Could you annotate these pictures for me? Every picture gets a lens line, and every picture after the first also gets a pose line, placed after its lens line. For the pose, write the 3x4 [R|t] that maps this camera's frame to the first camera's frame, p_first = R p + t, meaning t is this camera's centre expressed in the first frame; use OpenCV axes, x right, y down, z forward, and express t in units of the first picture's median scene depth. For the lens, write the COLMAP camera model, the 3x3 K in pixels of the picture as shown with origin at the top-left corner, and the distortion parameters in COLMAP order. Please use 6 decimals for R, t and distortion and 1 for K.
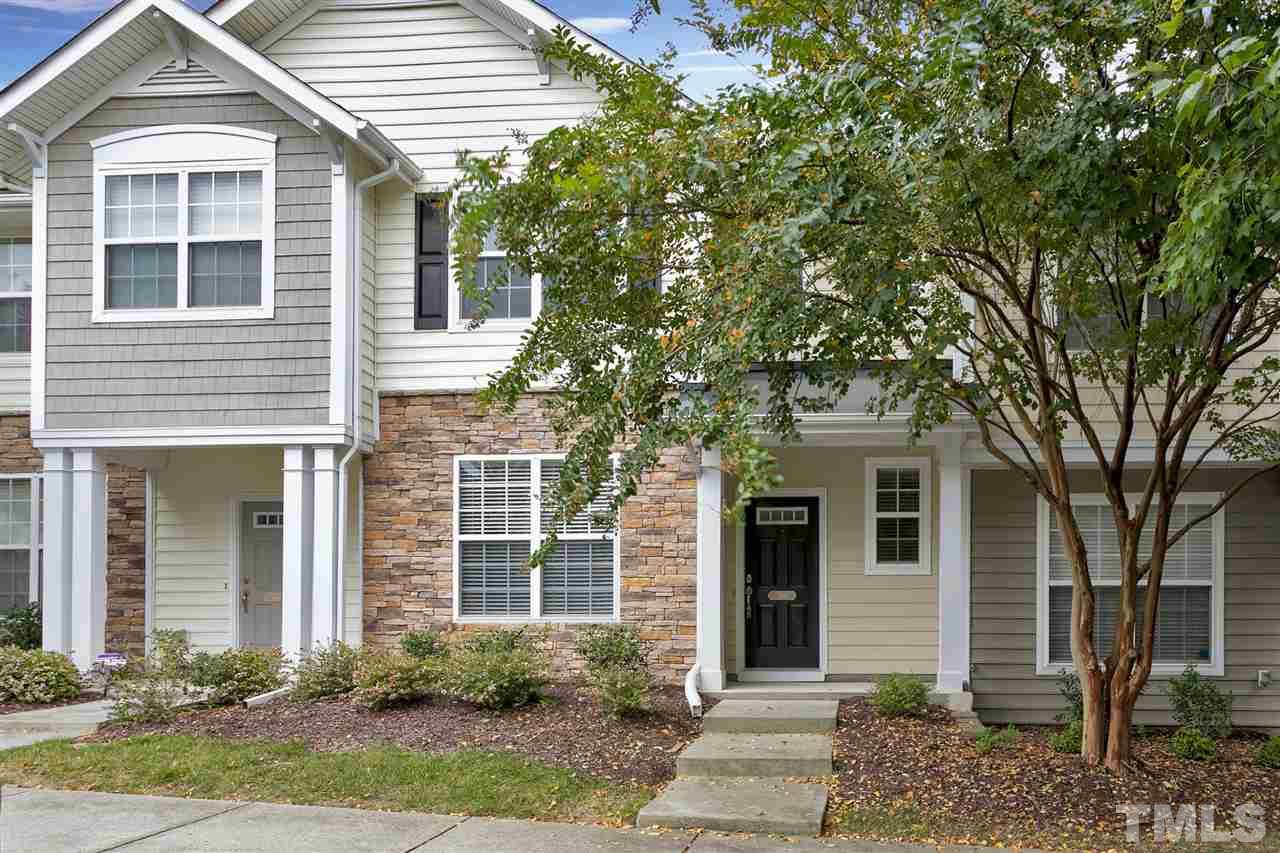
lens RADIAL K [[2640.2, 0, 640.0], [0, 2640.2, 426.5], [0, 0, 1]] dist [0.011698, 0.023699]
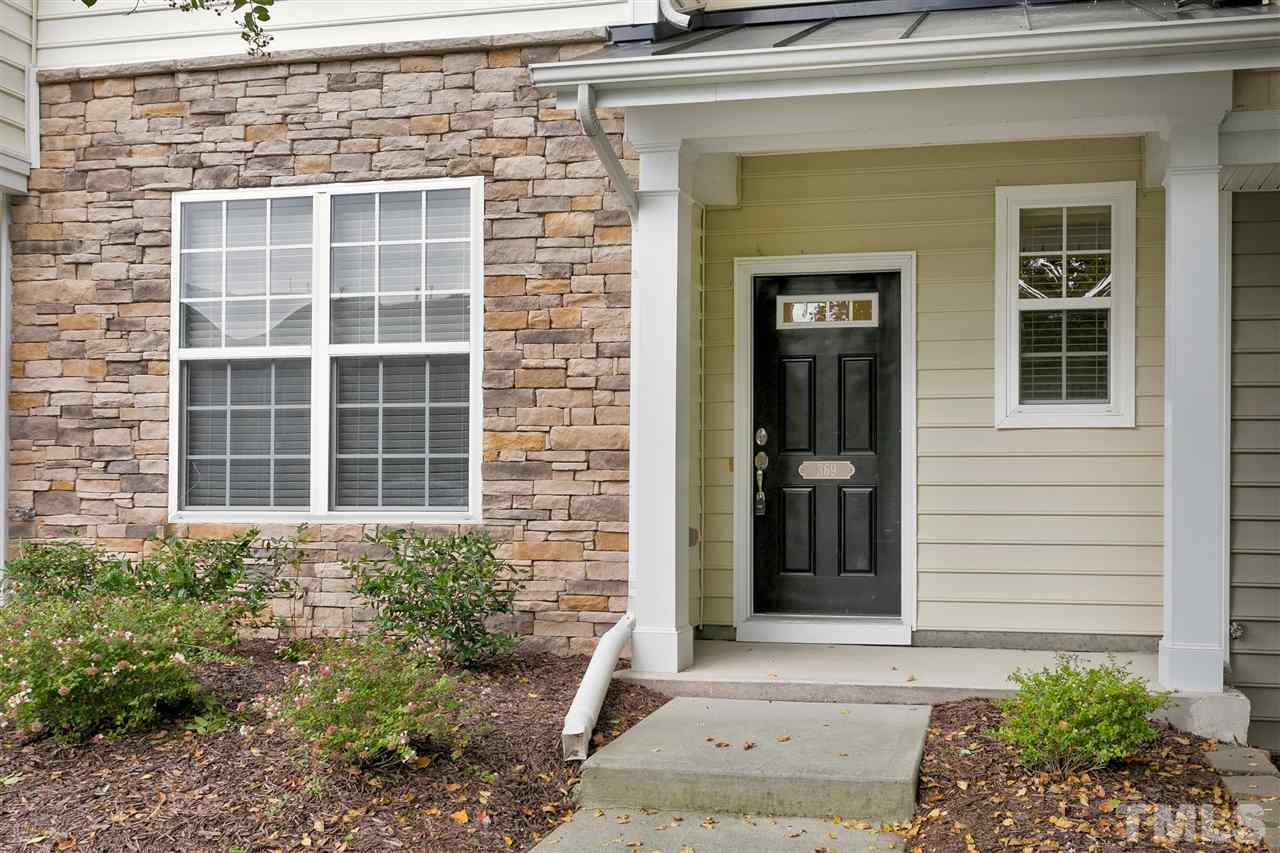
lens RADIAL K [[1830.8, 0, 640.0], [0, 1830.8, 426.5], [0, 0, 1]] dist [0.028757, 0.019456]
pose [[0.993595, -0.001073, -0.112998, 0.058630], [0.005020, 0.999387, 0.034651, 0.044129], [0.112892, -0.034996, 0.992991, 0.659847]]
